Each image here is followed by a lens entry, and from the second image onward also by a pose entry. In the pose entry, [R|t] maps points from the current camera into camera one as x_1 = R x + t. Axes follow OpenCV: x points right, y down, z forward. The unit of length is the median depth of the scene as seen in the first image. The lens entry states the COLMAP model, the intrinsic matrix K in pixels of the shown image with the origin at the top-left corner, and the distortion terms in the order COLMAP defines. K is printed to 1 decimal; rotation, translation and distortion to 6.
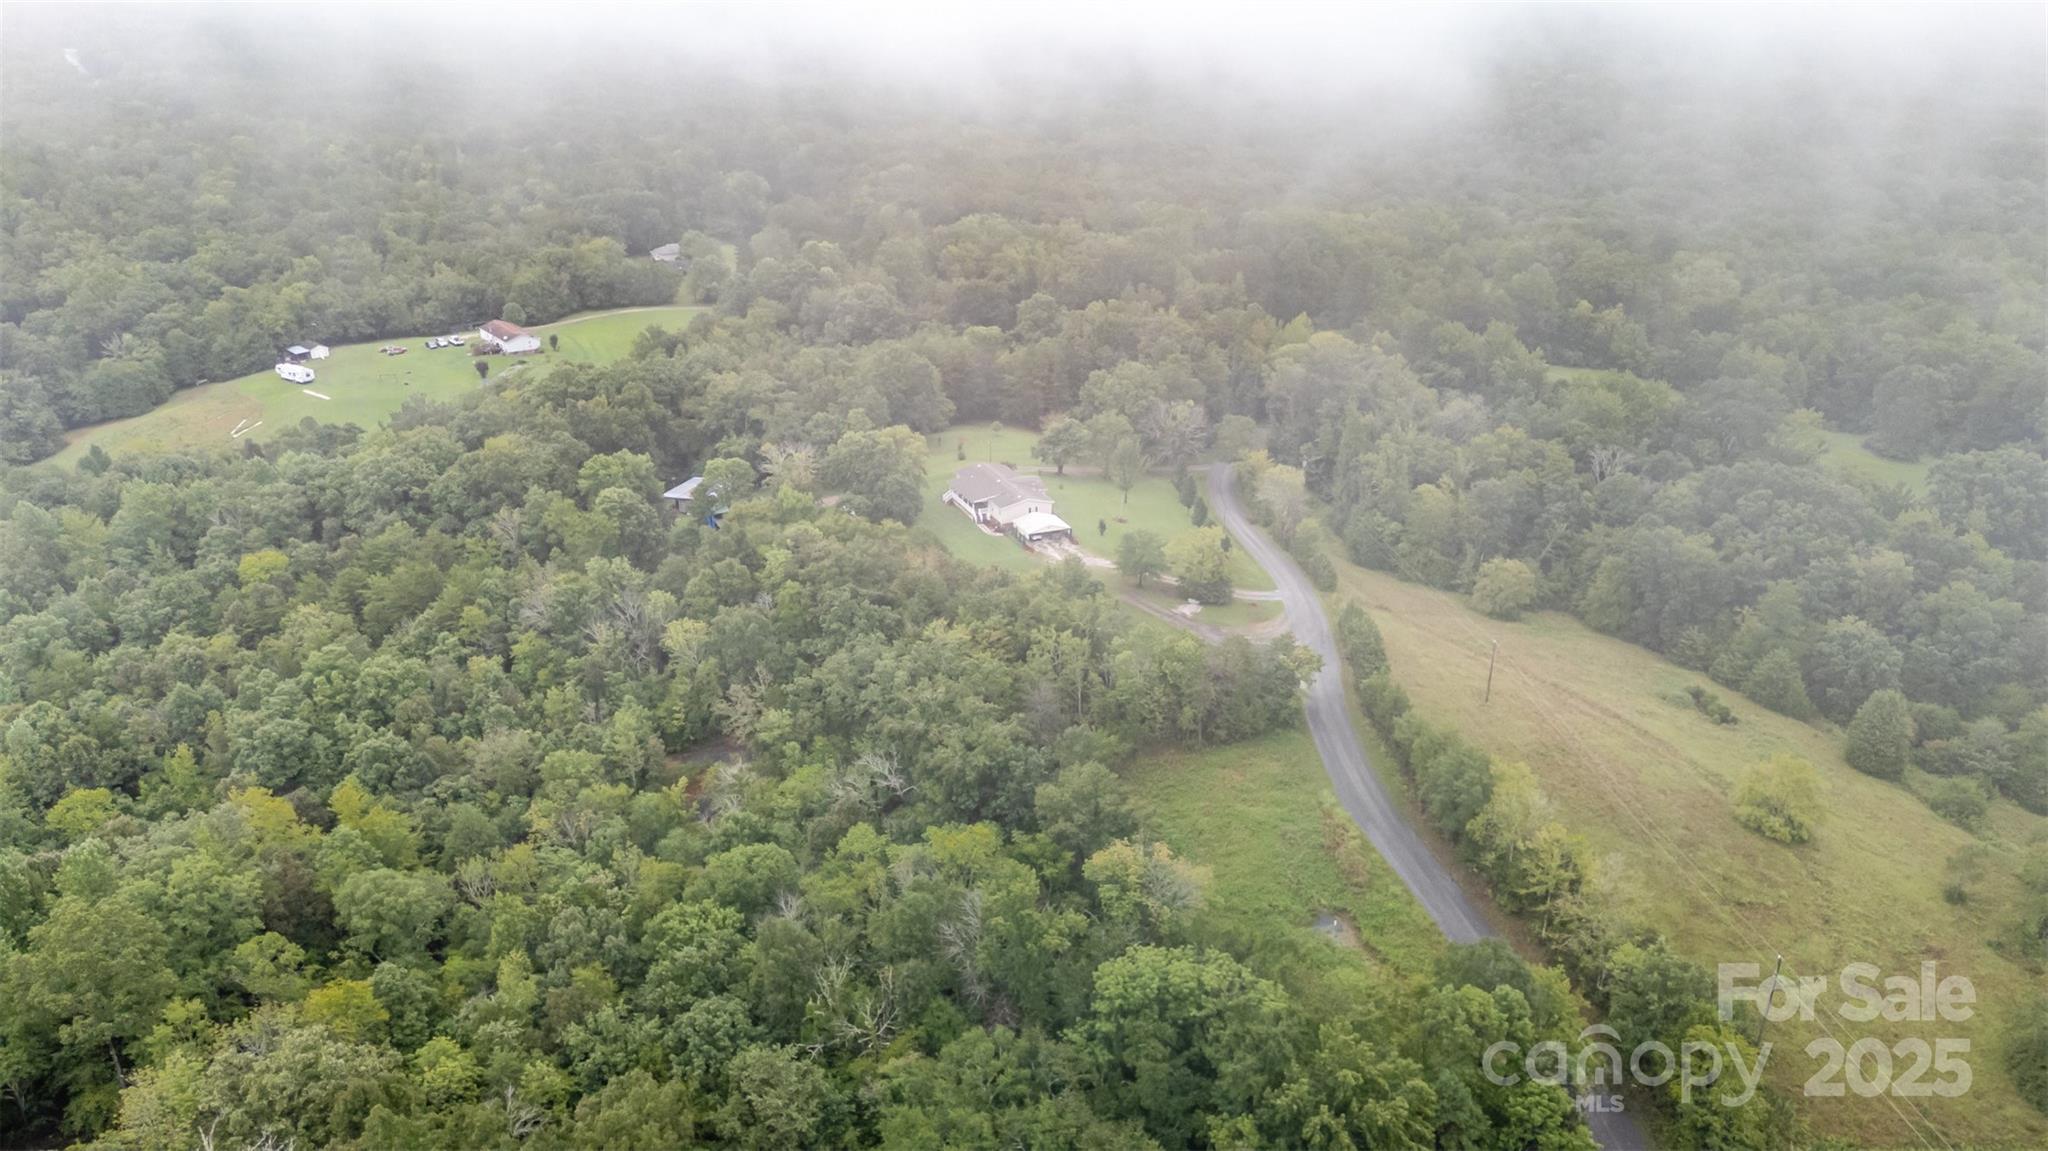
lens RADIAL K [[1516.4, 0, 1024.0], [0, 1516.4, 575.5], [0, 0, 1]] dist [0.095872, -0.002940]
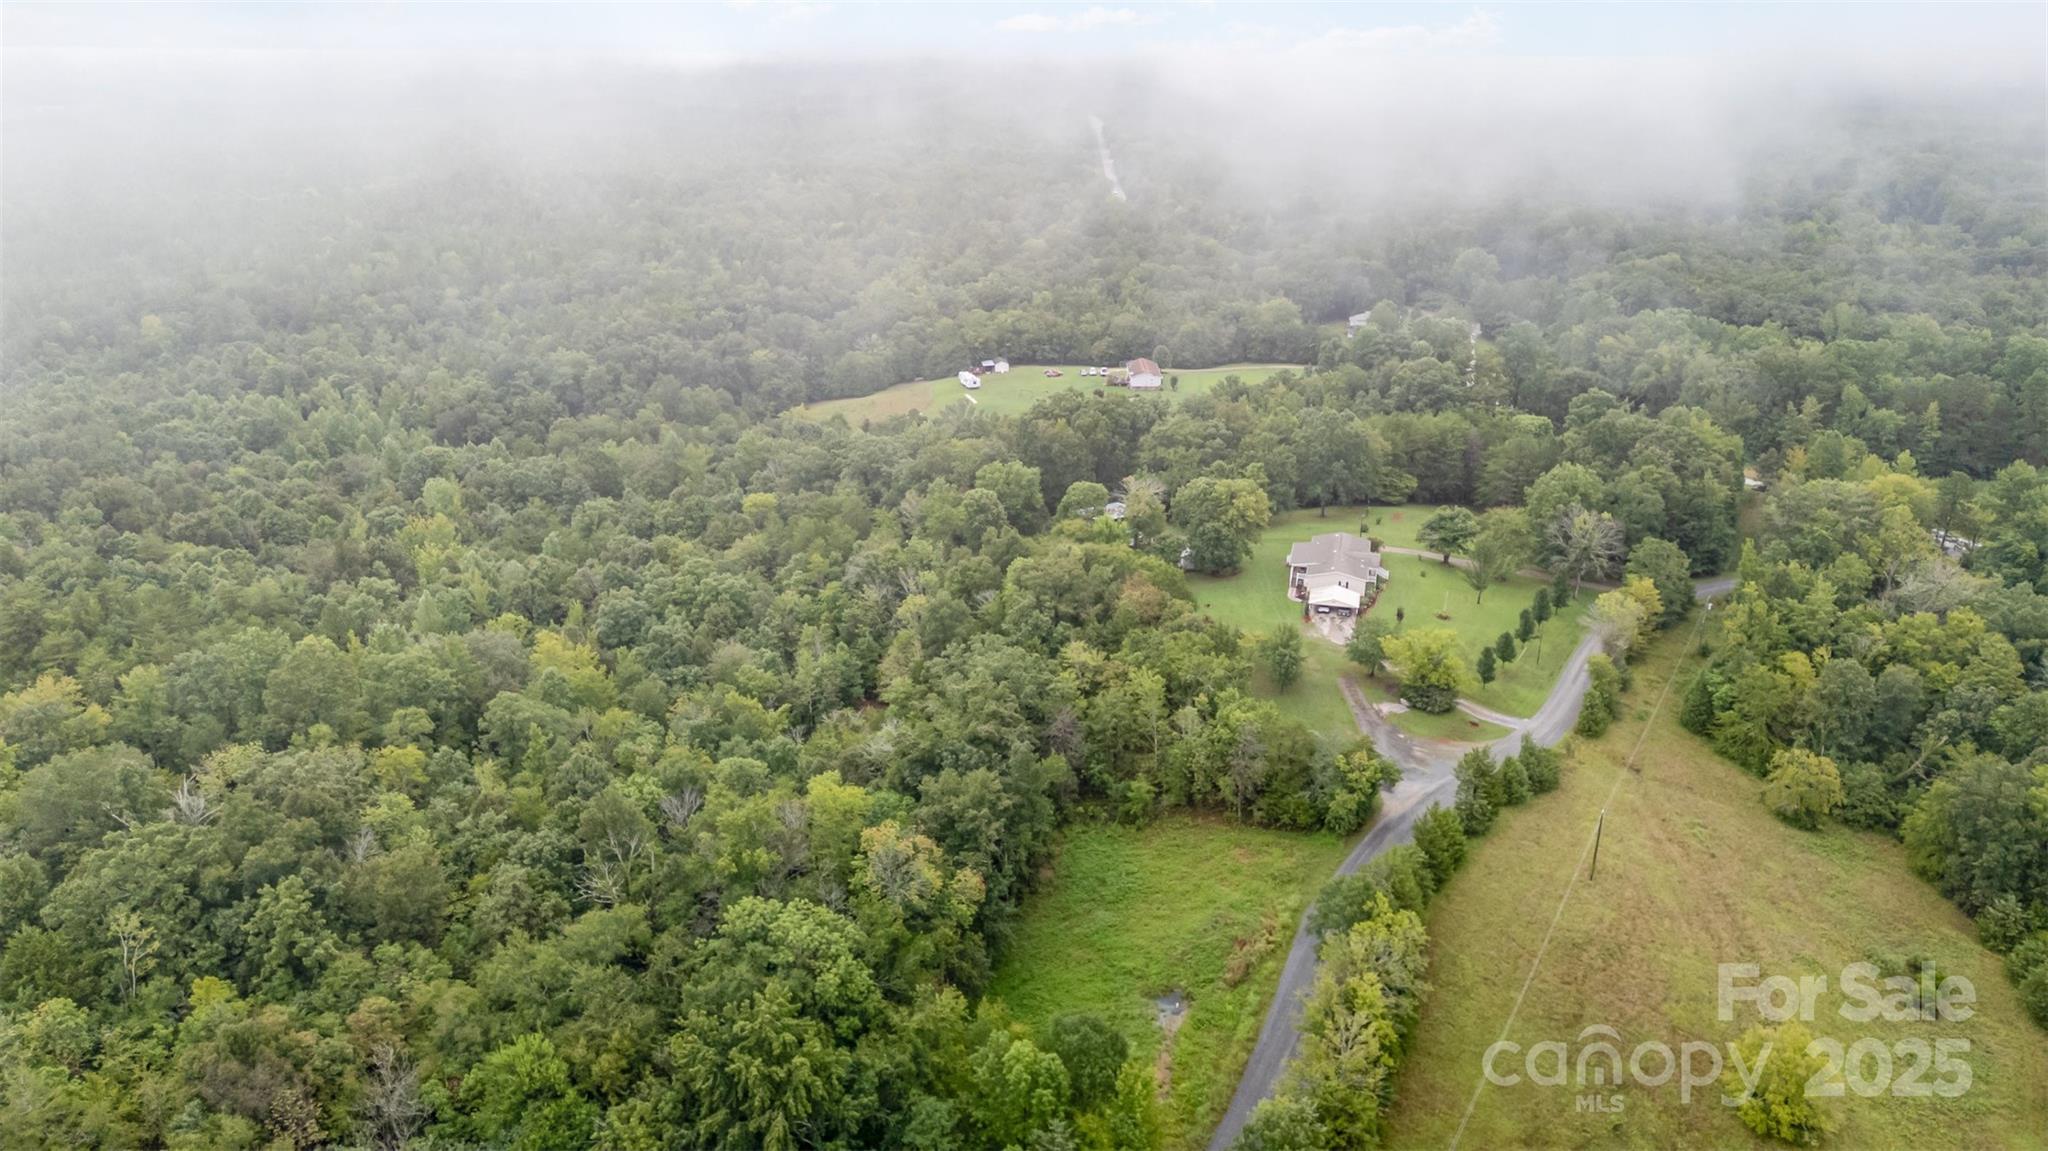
lens RADIAL K [[1516.4, 0, 1024.0], [0, 1516.4, 575.5], [0, 0, 1]] dist [0.095872, -0.002940]
pose [[0.807279, 0.200228, -0.555165, 0.259797], [-0.228306, 0.973402, 0.019085, -0.014149], [0.544221, 0.111341, 0.831521, 0.050371]]
